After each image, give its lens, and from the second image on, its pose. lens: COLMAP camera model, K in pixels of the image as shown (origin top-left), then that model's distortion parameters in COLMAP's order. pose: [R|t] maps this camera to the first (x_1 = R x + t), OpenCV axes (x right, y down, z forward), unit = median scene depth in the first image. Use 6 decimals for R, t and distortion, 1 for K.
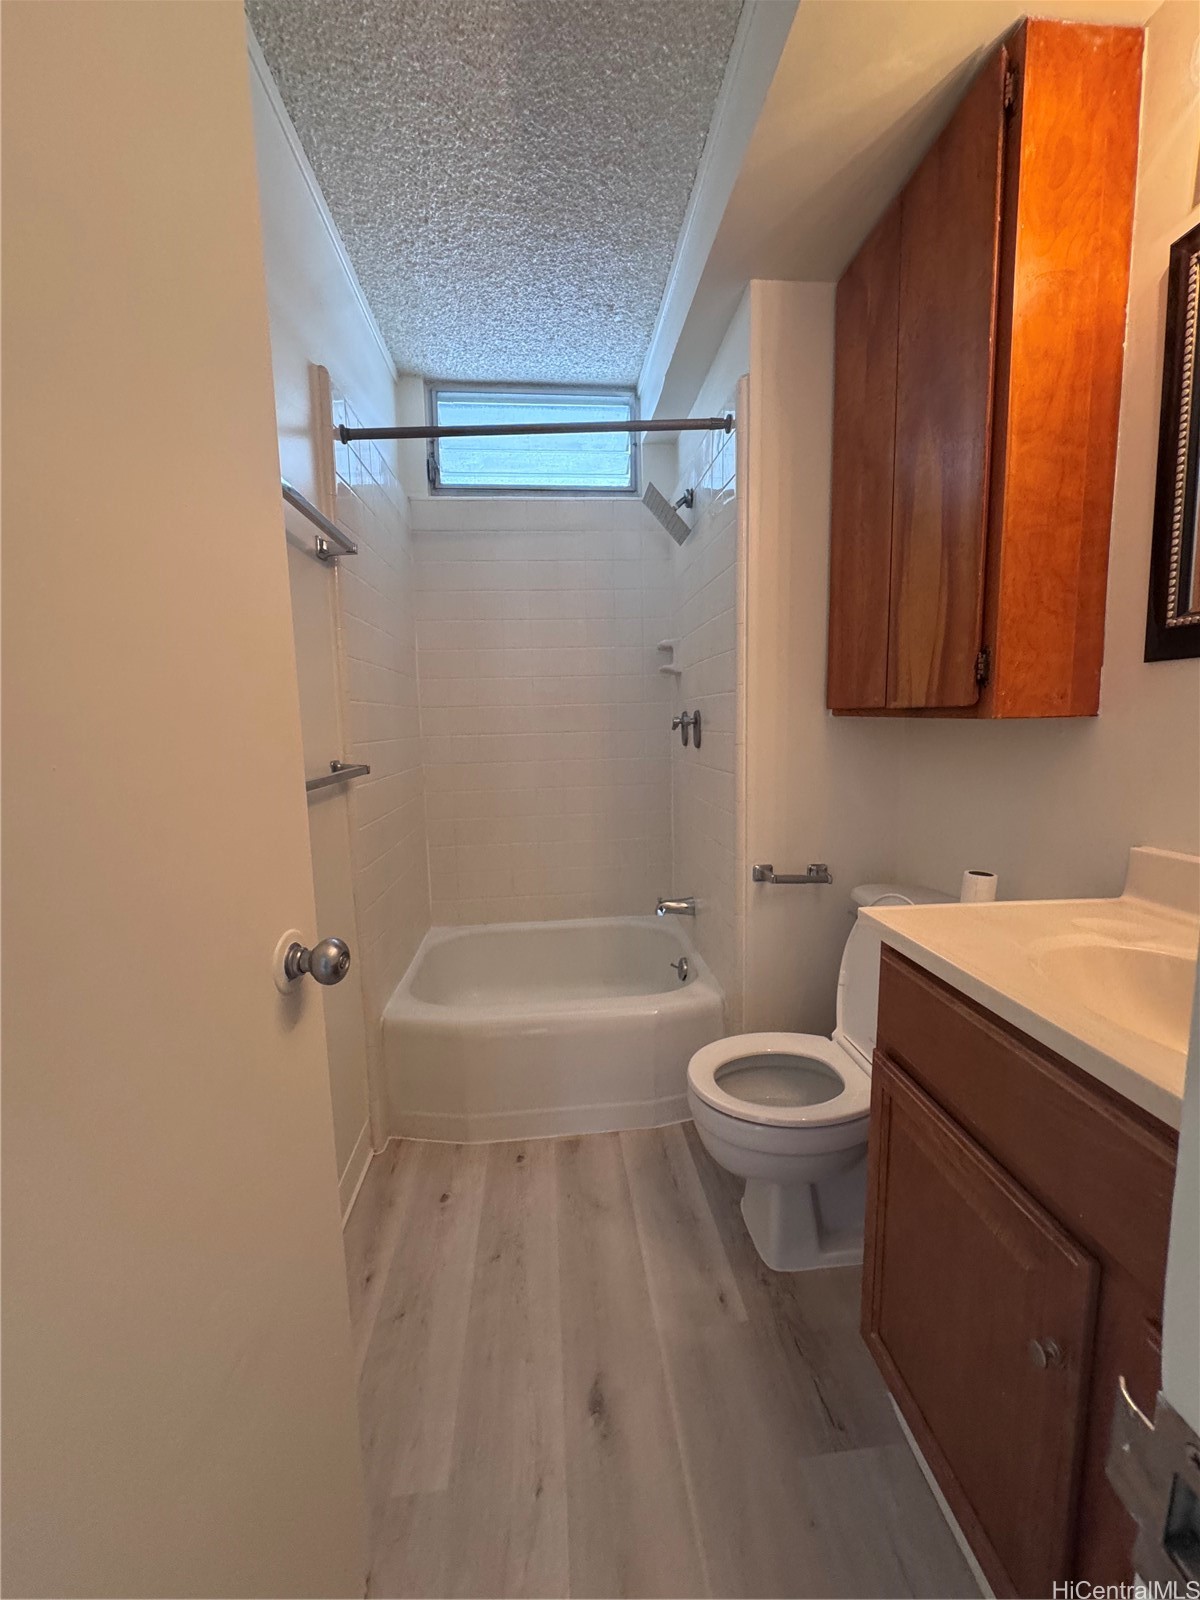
lens RADIAL K [[637.8, 0, 600.0], [0, 637.8, 800.0], [0, 0, 1]] dist [-0.001276, -0.000162]
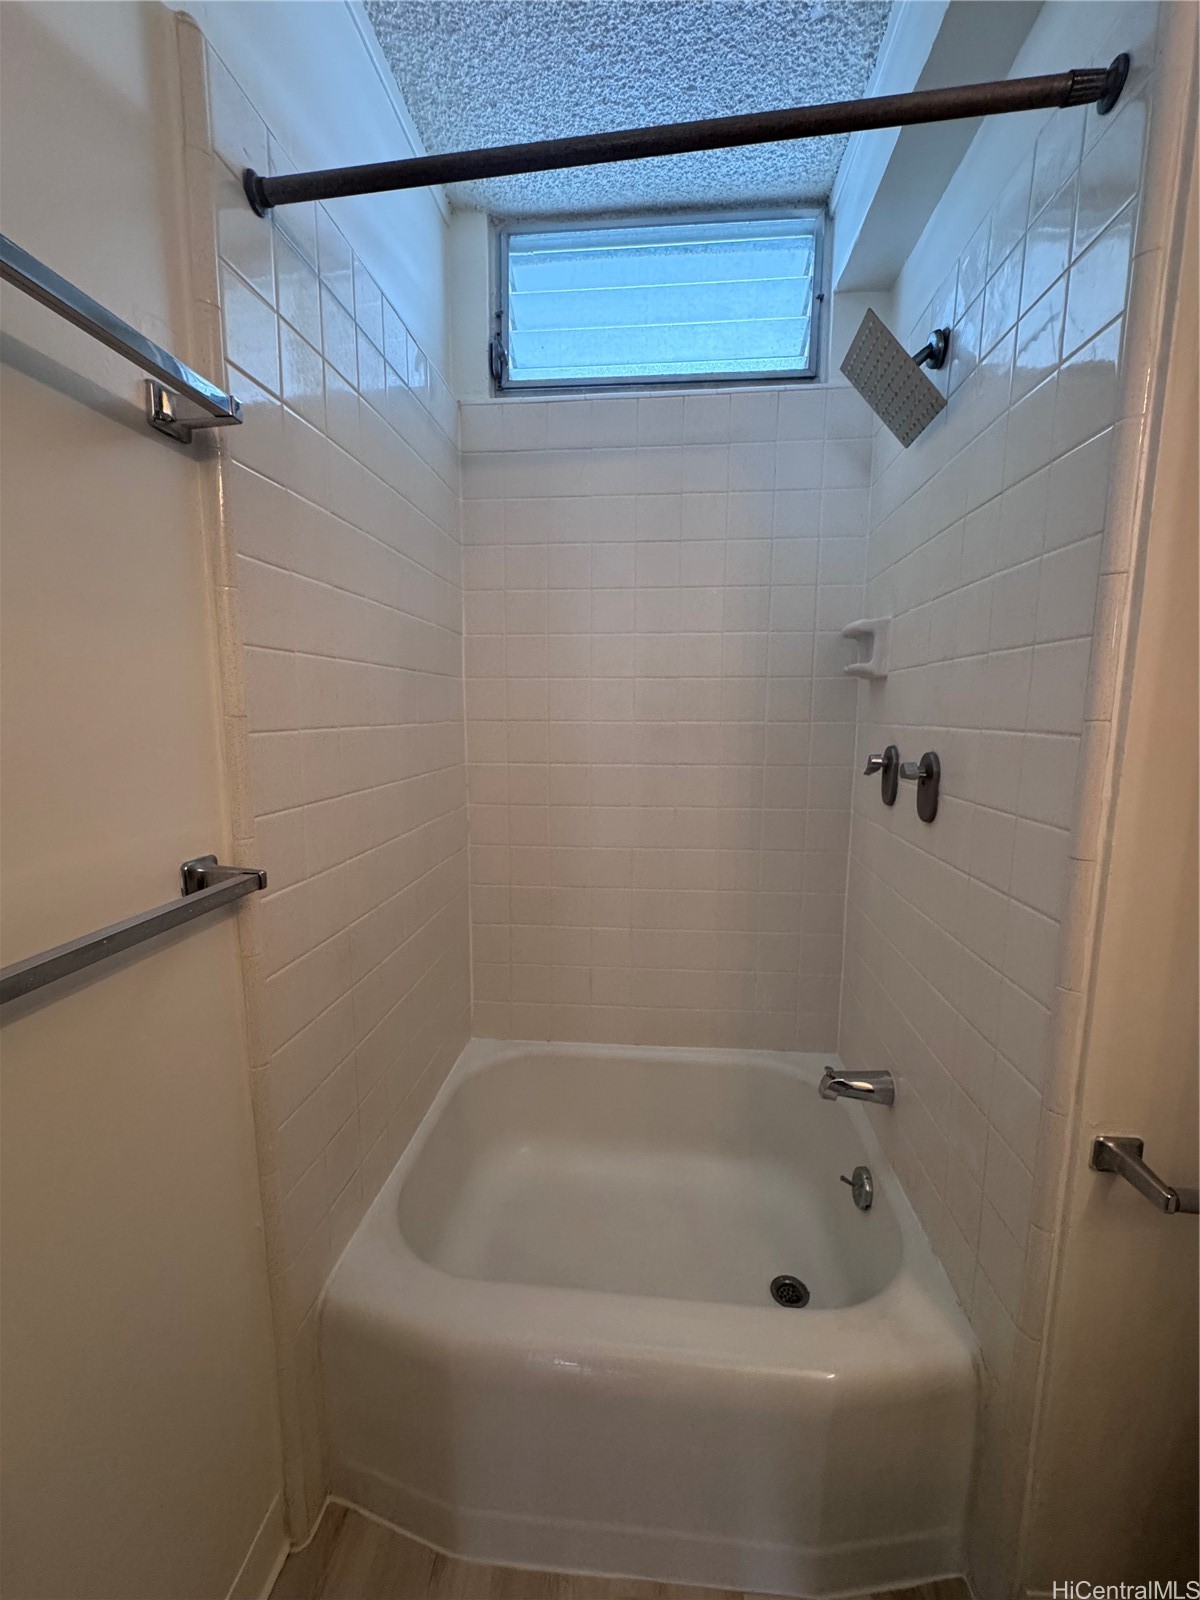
lens RADIAL K [[637.8, 0, 600.0], [0, 637.8, 800.0], [0, 0, 1]] dist [-0.001276, -0.000162]
pose [[0.982466, 0.052175, -0.178994, -0.020507], [-0.048720, 0.998533, 0.023644, -0.097037], [0.179965, -0.014509, 0.983566, 0.415166]]
